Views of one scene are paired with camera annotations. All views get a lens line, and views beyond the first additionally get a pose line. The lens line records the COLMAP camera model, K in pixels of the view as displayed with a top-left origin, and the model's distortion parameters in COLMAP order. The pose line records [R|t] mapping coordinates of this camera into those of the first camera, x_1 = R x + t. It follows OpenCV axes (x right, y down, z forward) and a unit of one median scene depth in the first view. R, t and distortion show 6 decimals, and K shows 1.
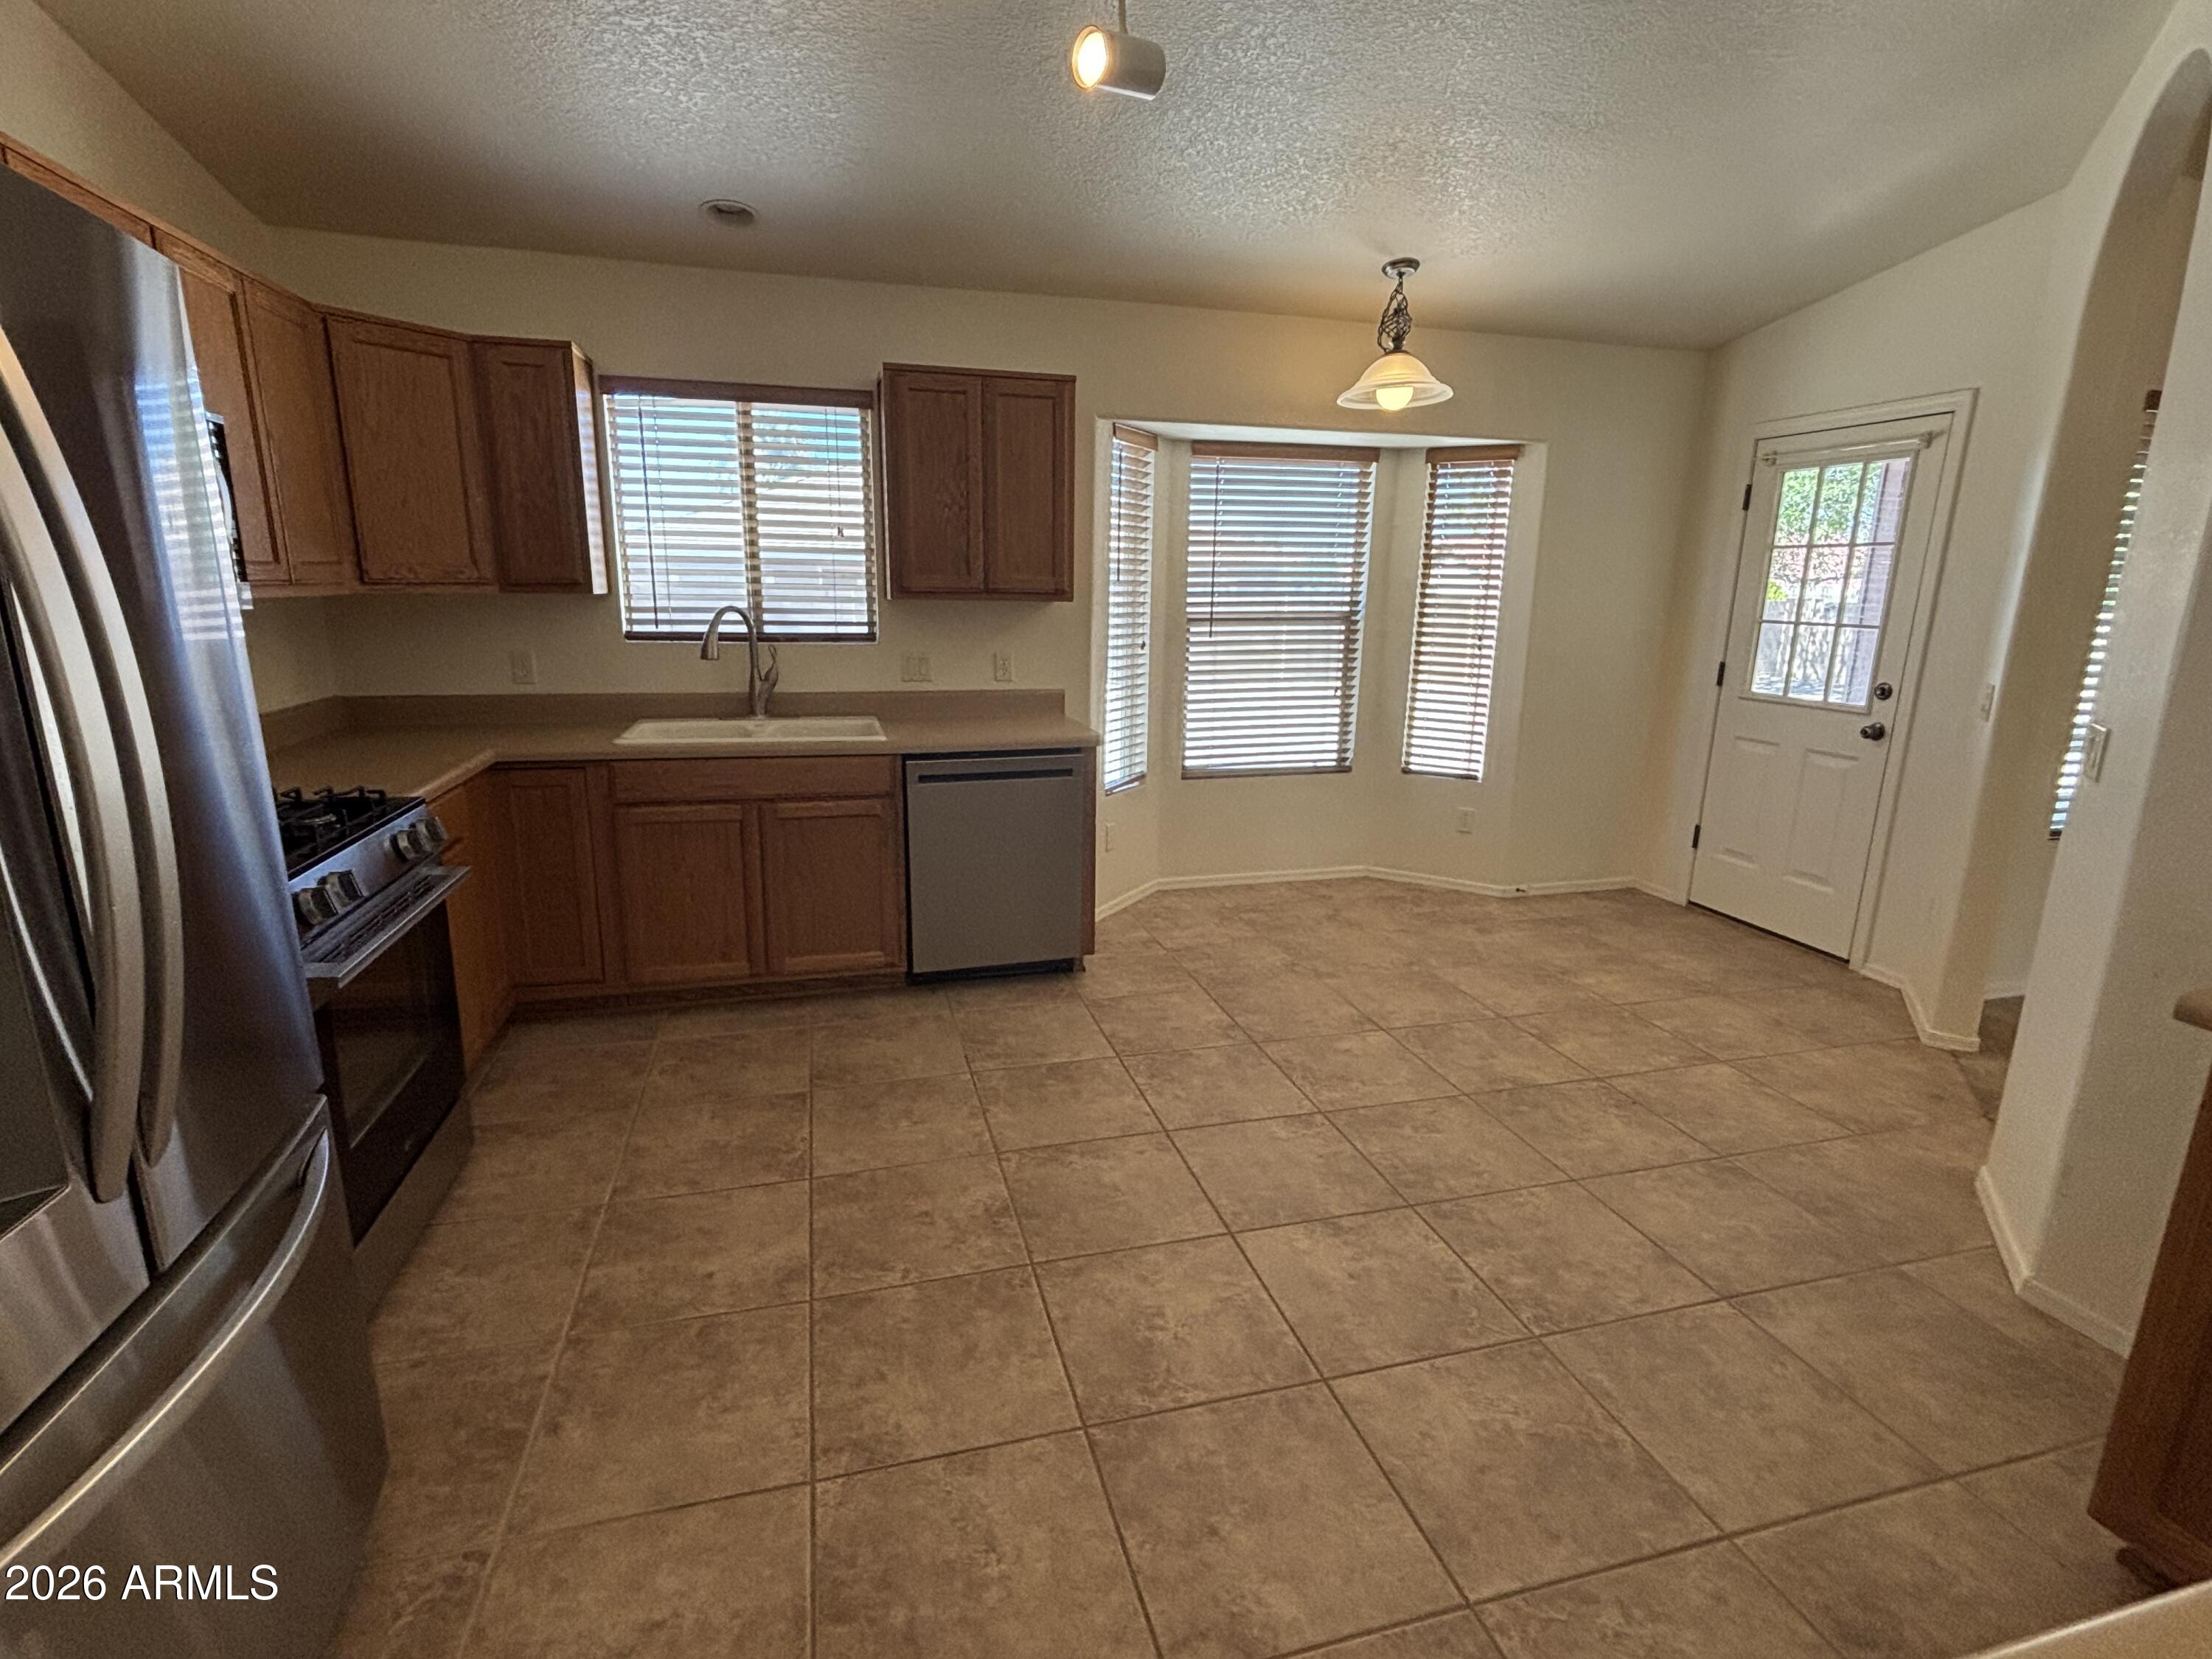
lens RADIAL K [[1049.2, 0, 1097.3], [0, 1049.2, 821.4], [0, 0, 1]] dist [0.000220, -0.001381]
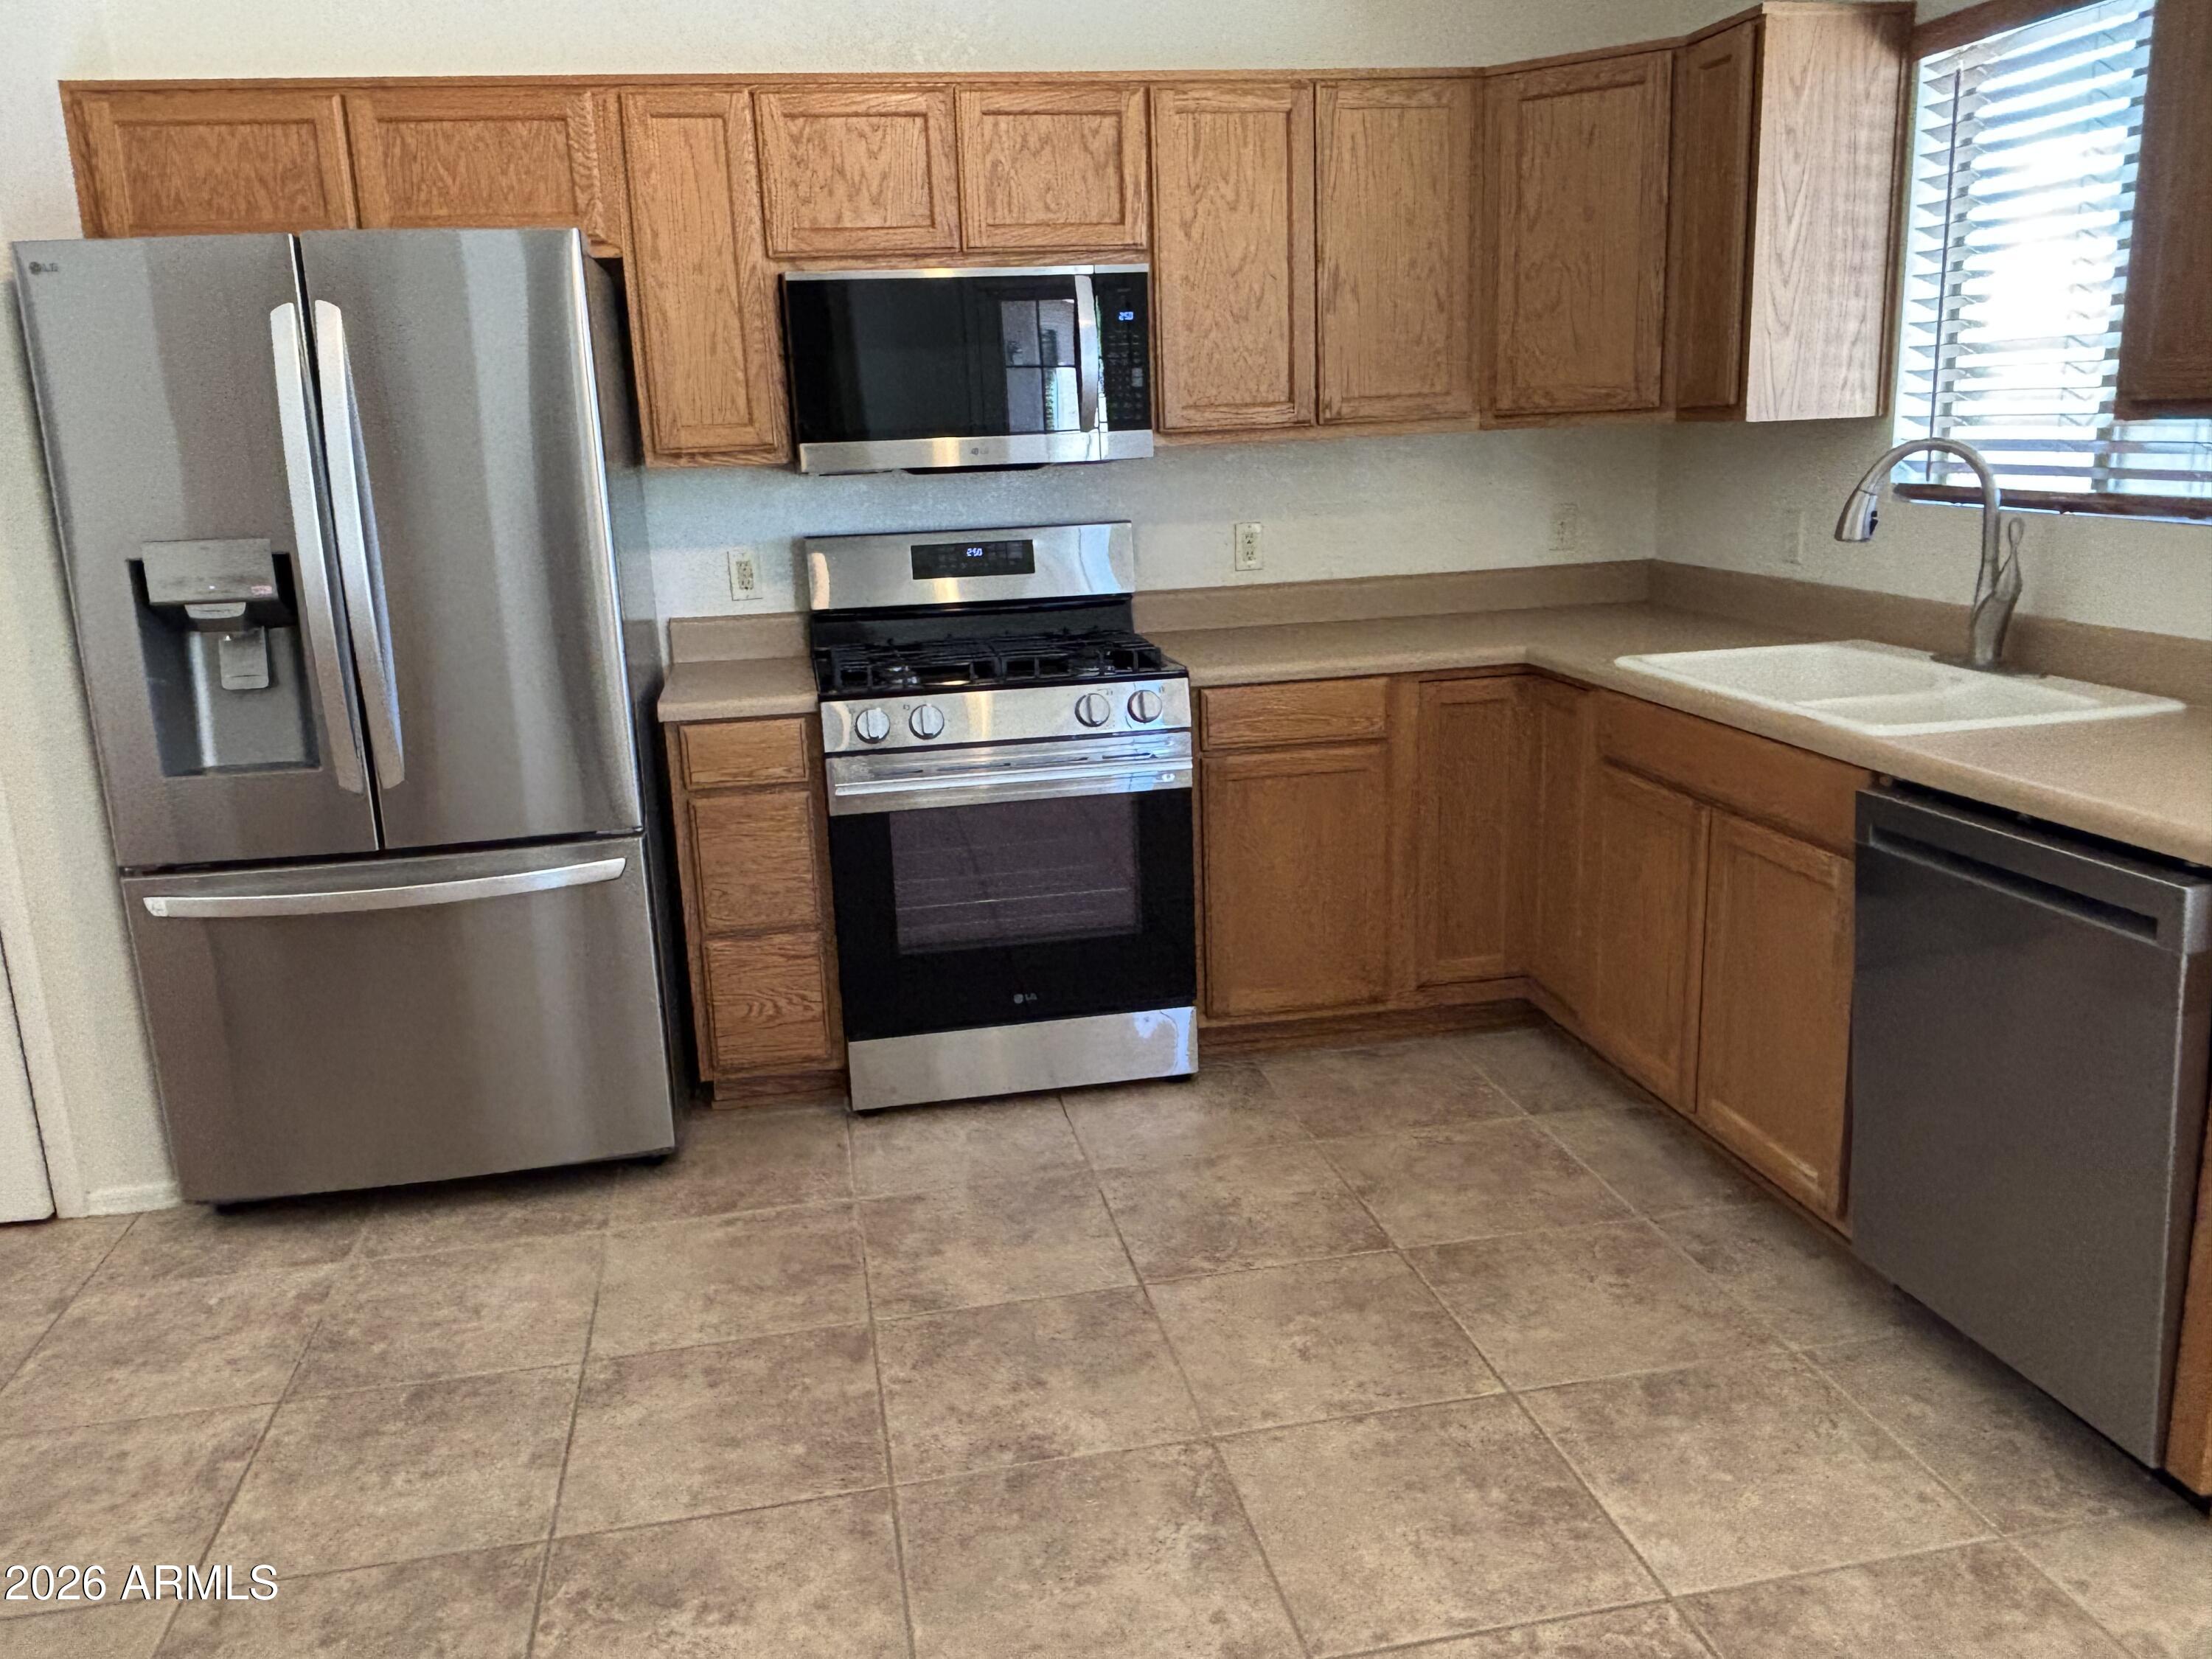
lens RADIAL K [[1669.5, 0, 1091.3], [0, 1669.5, 841.1], [0, 0, 1]] dist [0.041494, -0.059593]
pose [[-0.070674, 0.234296, -0.969593, 0.609746], [-0.187920, 0.951491, 0.243619, -0.168407], [0.979638, 0.199423, -0.023217, 0.776324]]
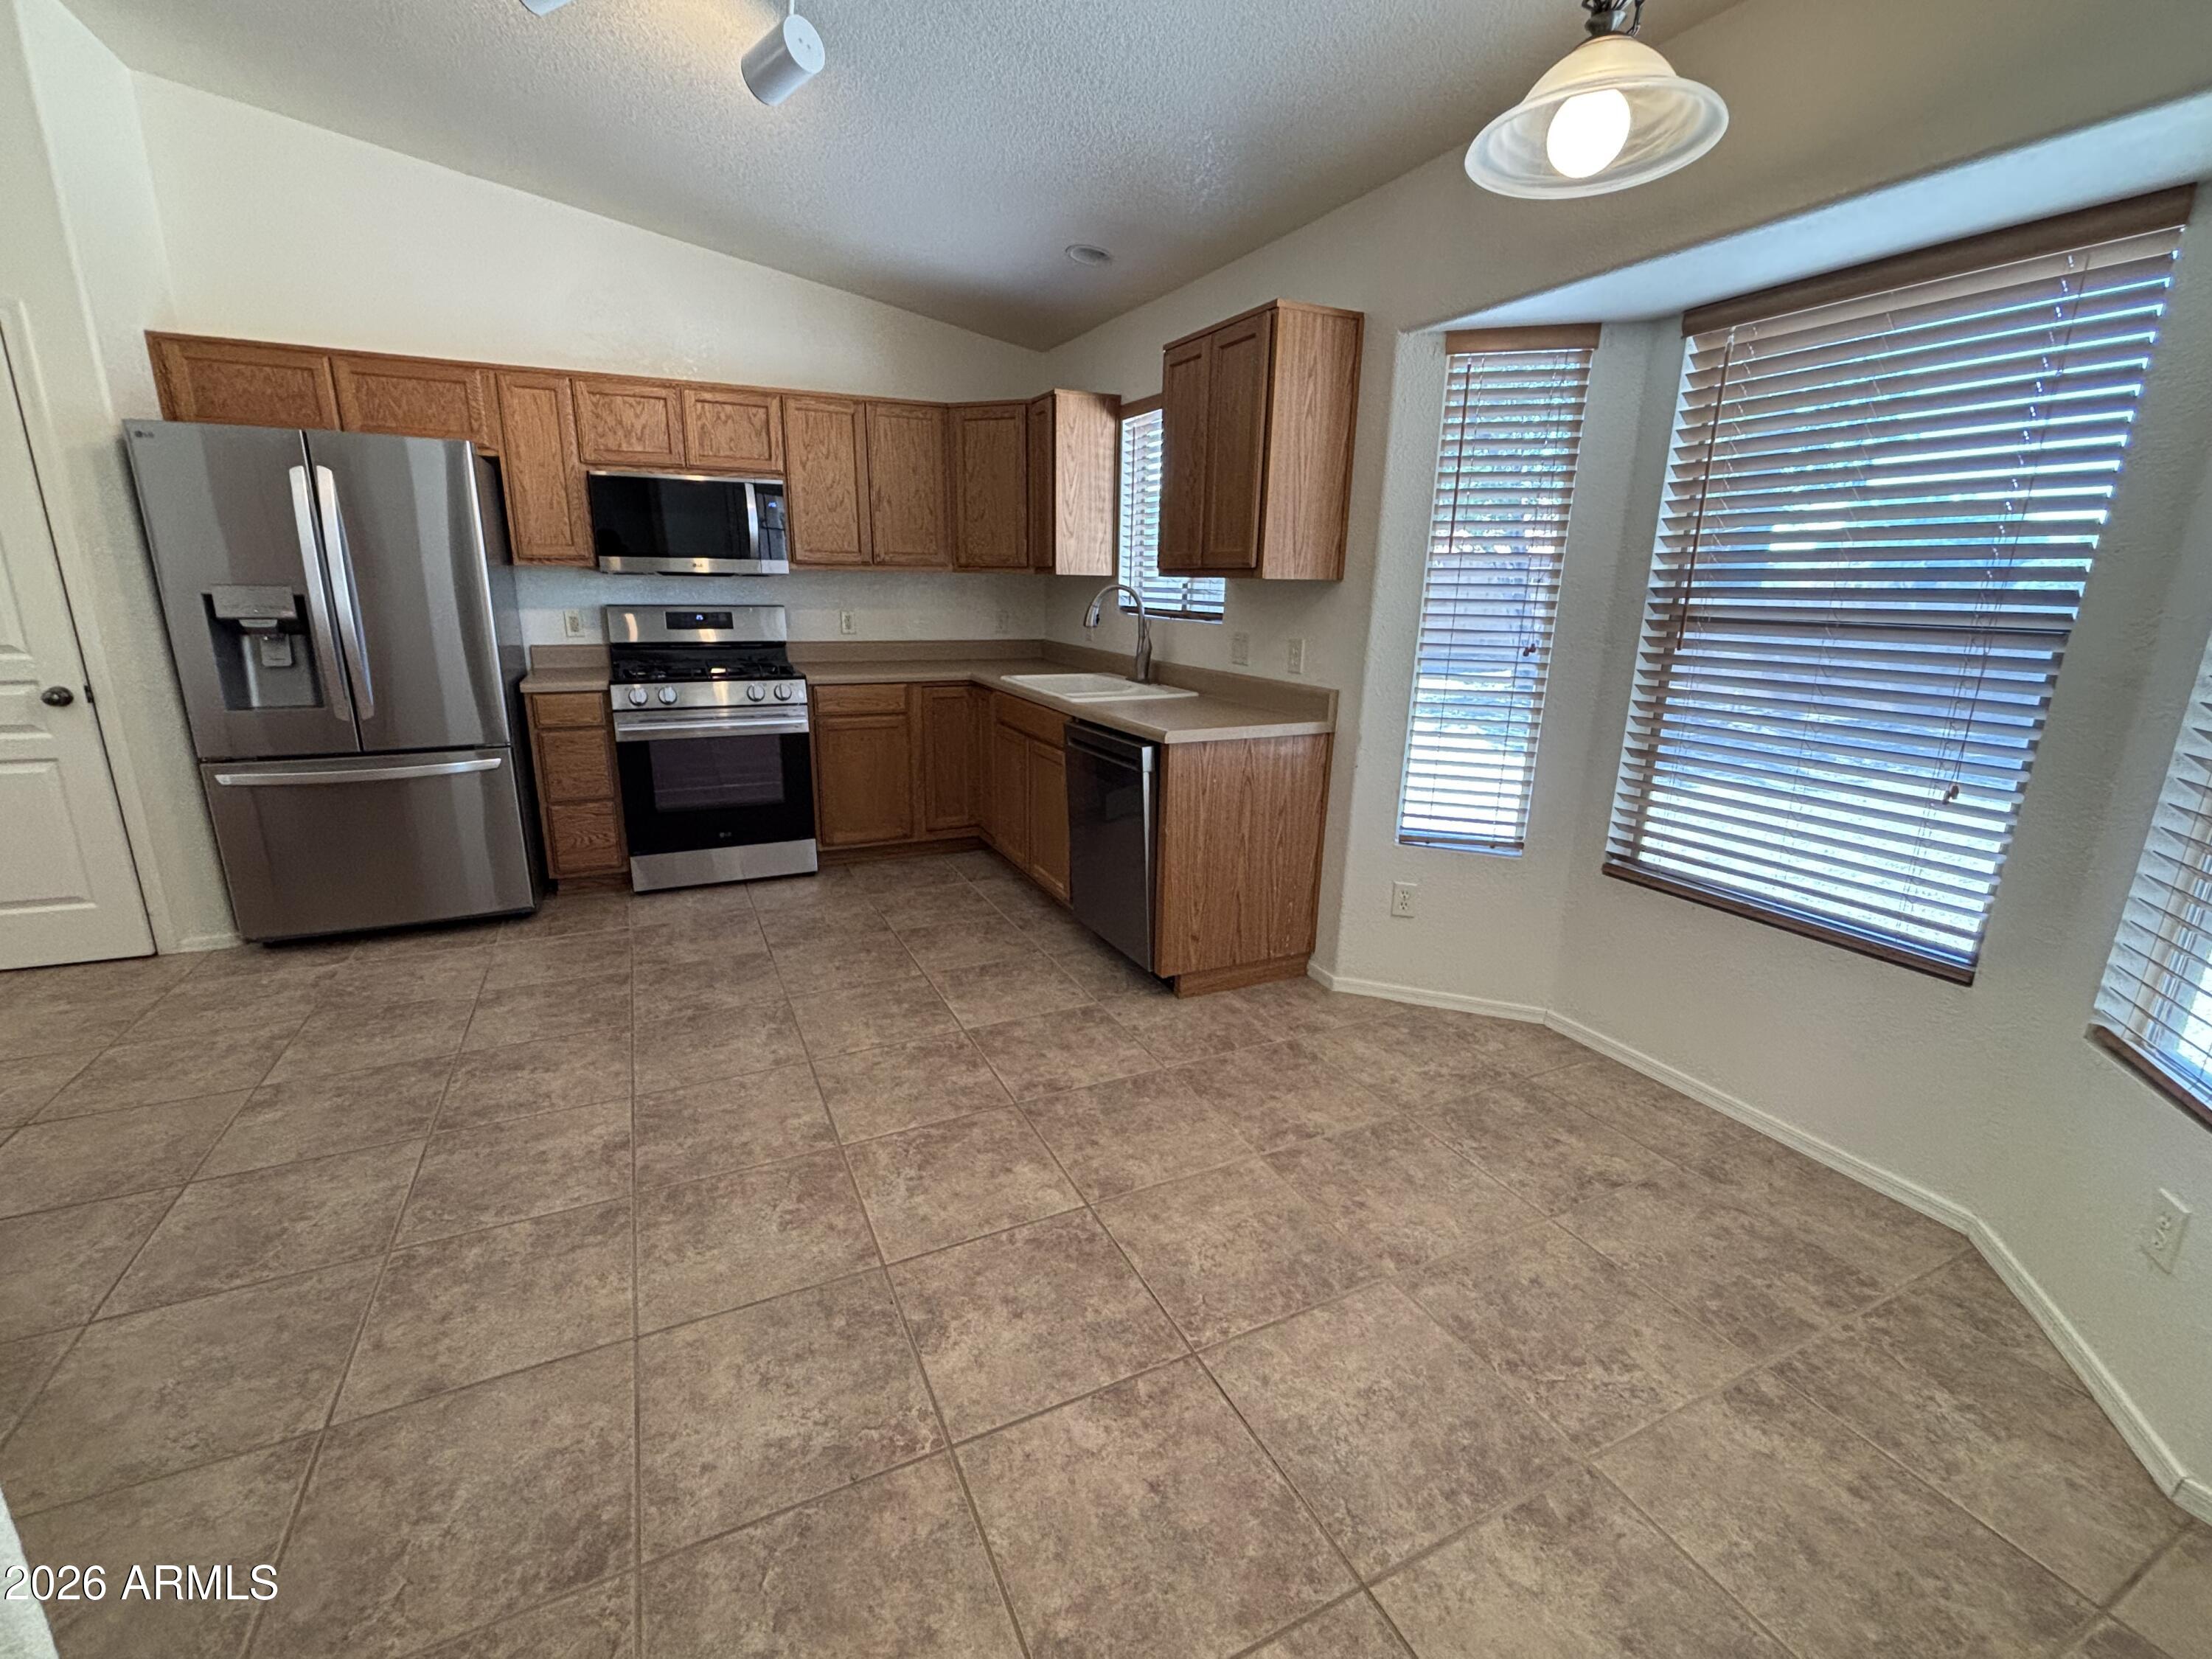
lens RADIAL K [[946.3, 0, 1097.6], [0, 946.3, 827.3], [0, 0, 1]] dist [0.000681, -0.001497]
pose [[0.185163, 0.244109, -0.951906, 0.891744], [-0.235649, 0.951424, 0.198147, -0.175407], [0.954036, 0.187626, 0.233692, 0.913900]]
